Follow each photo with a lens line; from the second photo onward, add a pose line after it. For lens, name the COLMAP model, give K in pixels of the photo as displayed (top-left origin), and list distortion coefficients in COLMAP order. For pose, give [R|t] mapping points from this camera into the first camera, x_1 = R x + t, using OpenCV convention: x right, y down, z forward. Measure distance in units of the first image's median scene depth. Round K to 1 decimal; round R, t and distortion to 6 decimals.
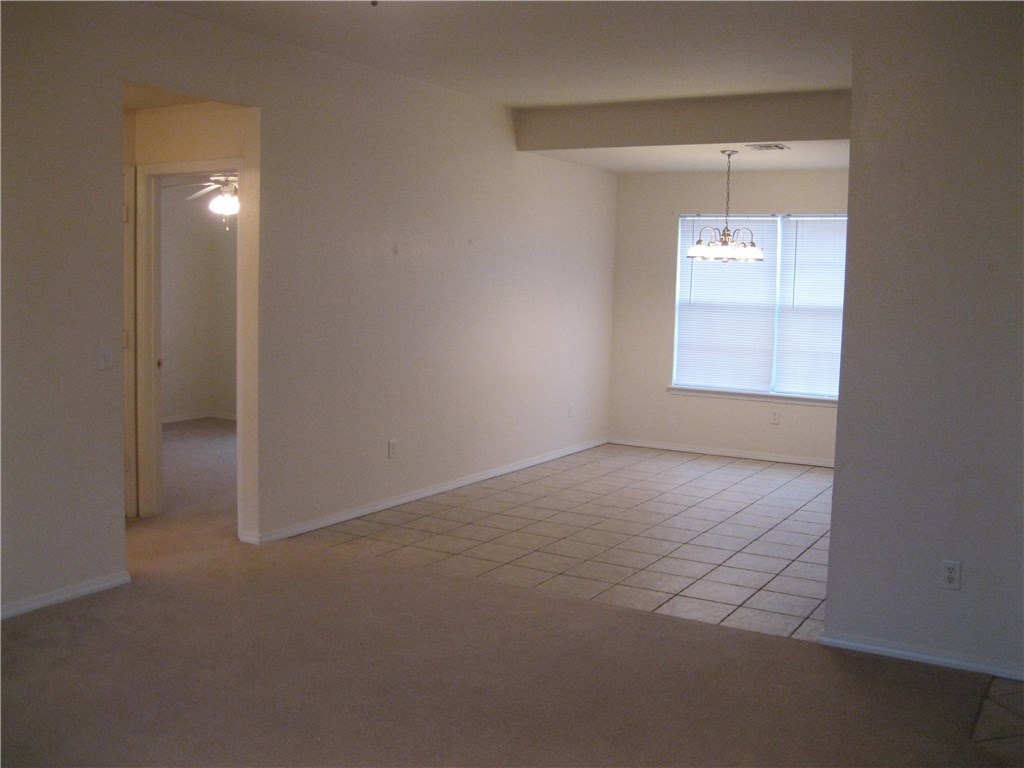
lens RADIAL K [[1033.0, 0, 512.0], [0, 1033.0, 384.0], [0, 0, 1]] dist [-0.113363, -0.003317]
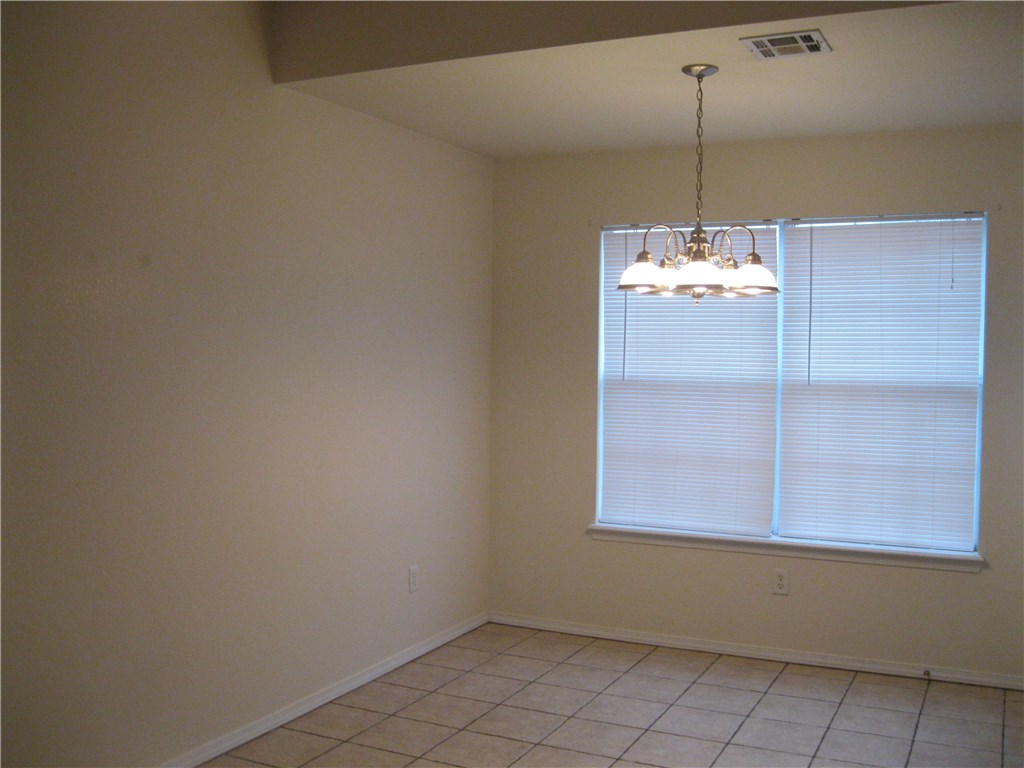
lens RADIAL K [[1033.0, 0, 512.0], [0, 1033.0, 384.0], [0, 0, 1]] dist [-0.113363, -0.003317]
pose [[0.997324, -0.016617, 0.071194, 0.074404], [0.021306, 0.997618, -0.065611, -0.042094], [-0.069934, 0.066953, 0.995302, 0.457889]]
